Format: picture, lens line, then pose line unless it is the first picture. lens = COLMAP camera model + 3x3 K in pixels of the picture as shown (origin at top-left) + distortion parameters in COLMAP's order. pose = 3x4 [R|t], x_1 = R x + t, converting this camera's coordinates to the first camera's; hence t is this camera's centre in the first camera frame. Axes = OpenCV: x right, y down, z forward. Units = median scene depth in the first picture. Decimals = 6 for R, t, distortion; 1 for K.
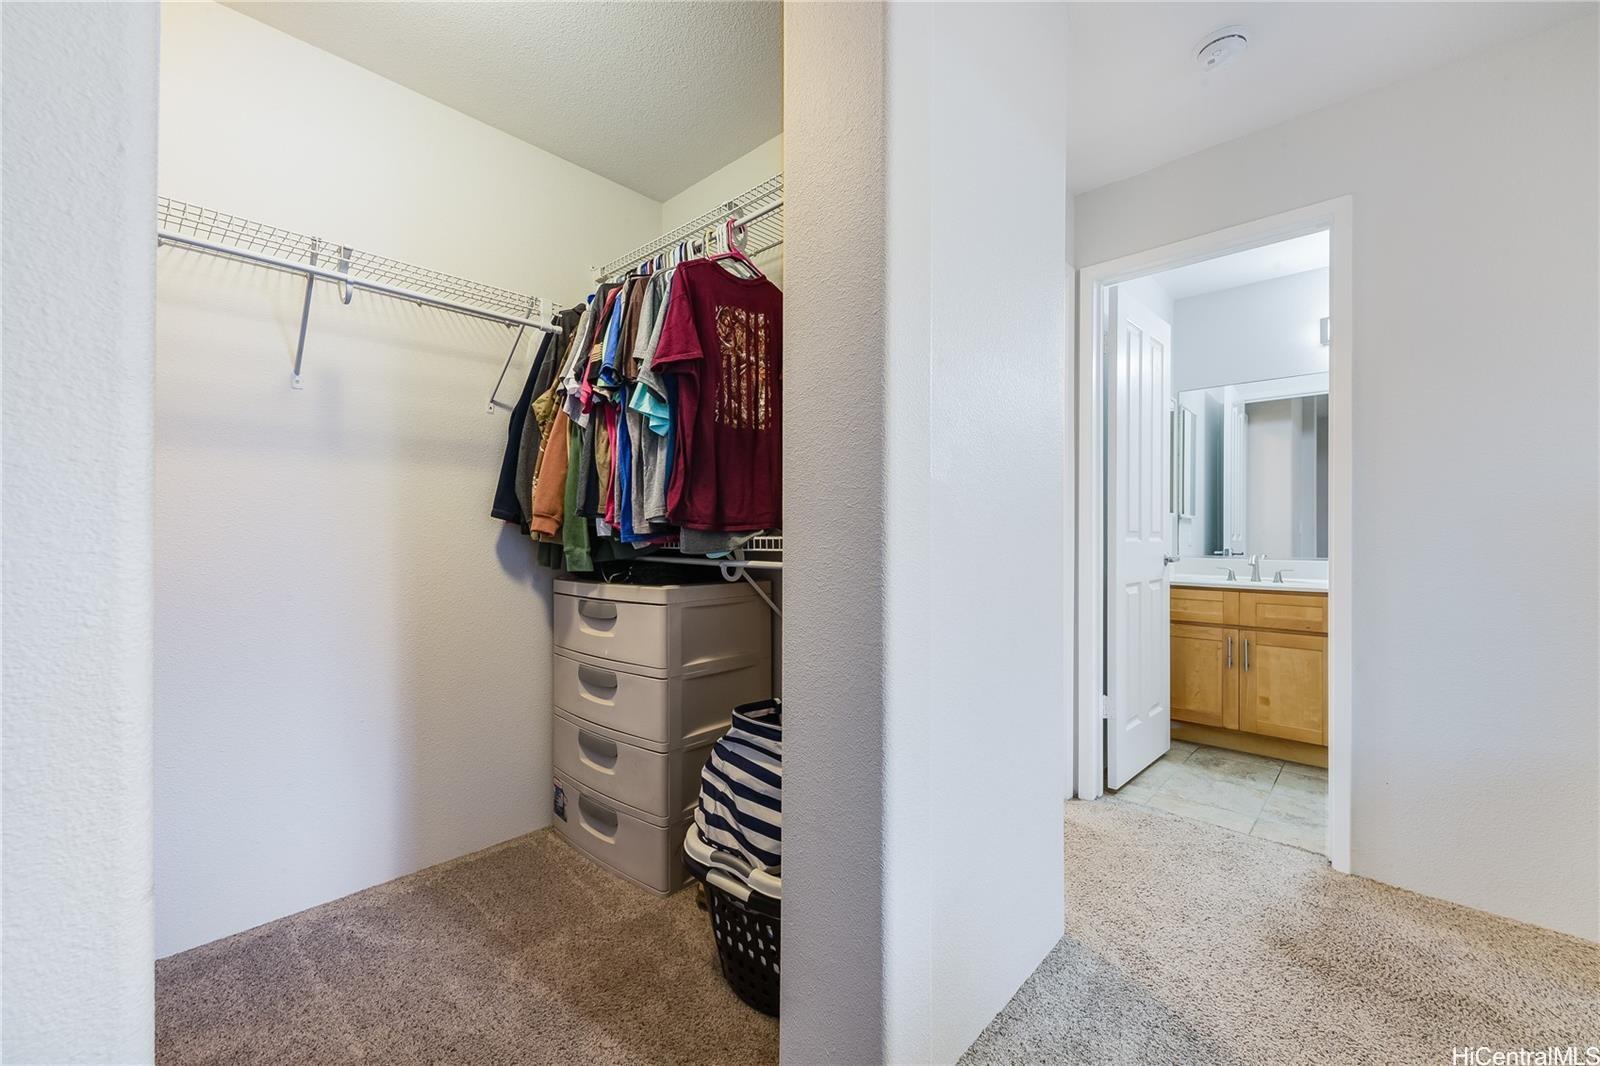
lens RADIAL K [[649.8, 0, 793.2], [0, 649.8, 536.7], [0, 0, 1]] dist [-0.000286, -0.000197]
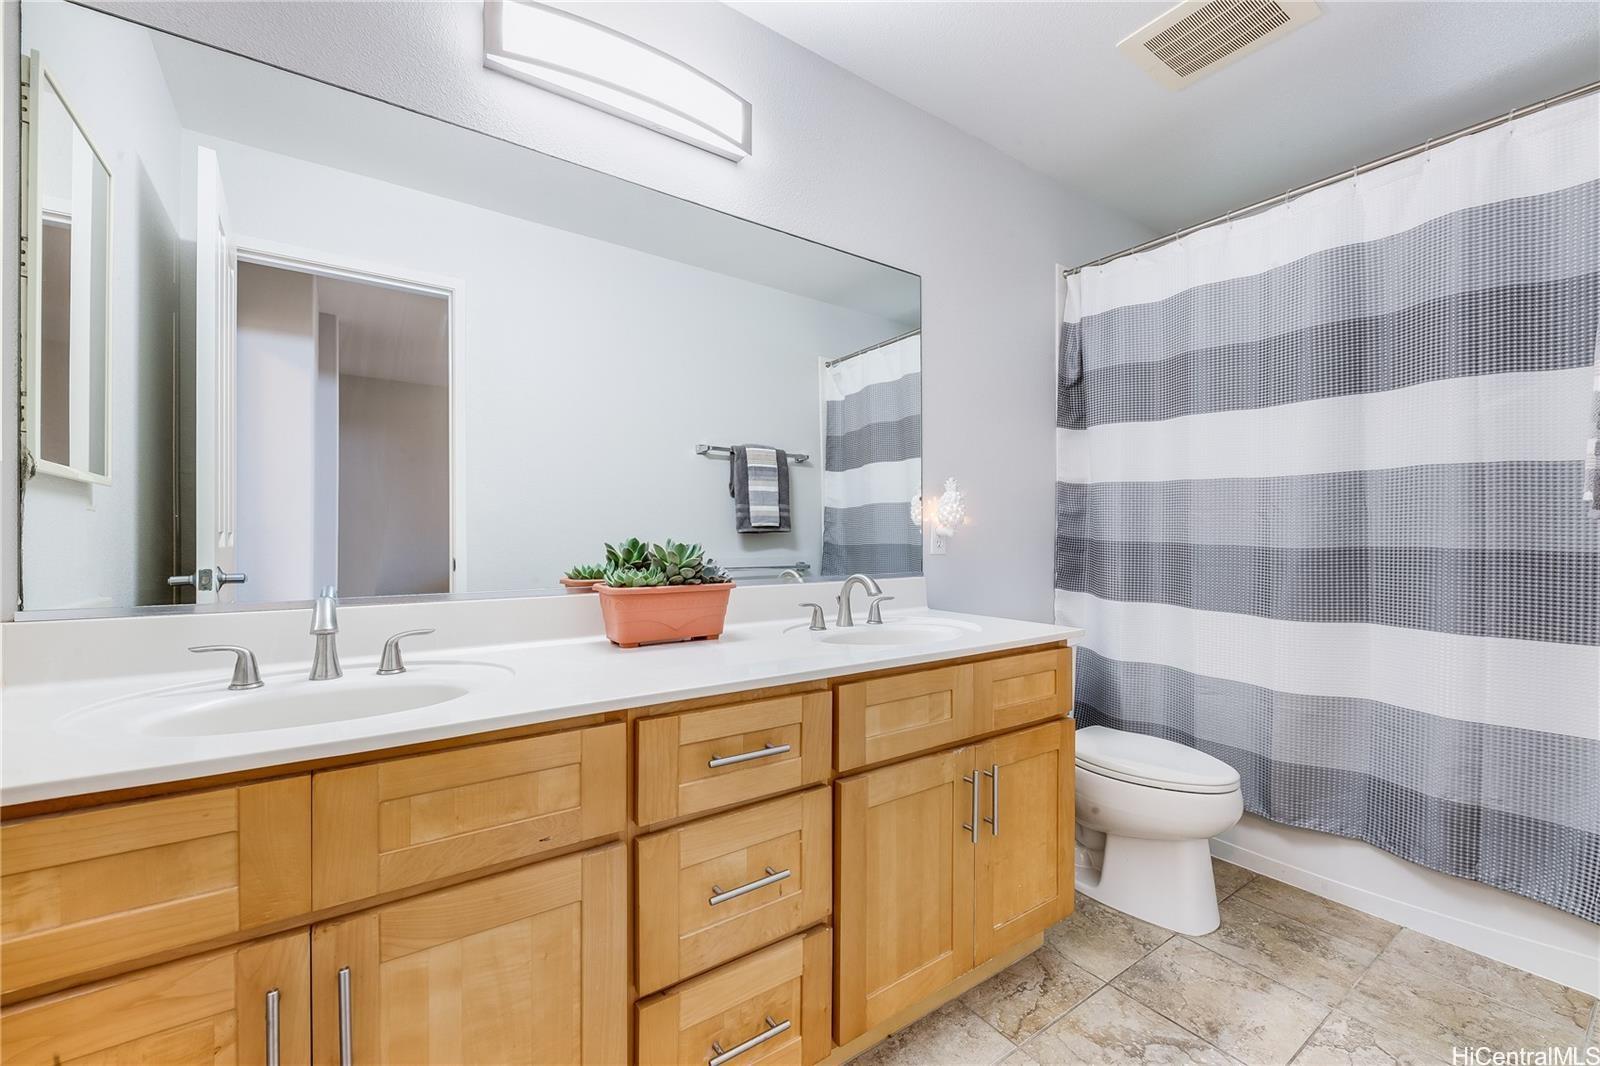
lens RADIAL K [[649.8, 0, 793.0], [0, 649.8, 535.6], [0, 0, 1]] dist [-0.000286, -0.000197]
pose [[0.214920, 0.000923, 0.976631, 0.421761], [-0.002045, 0.999998, -0.000495, -0.003526], [-0.976629, -0.001891, 0.214922, 0.667587]]
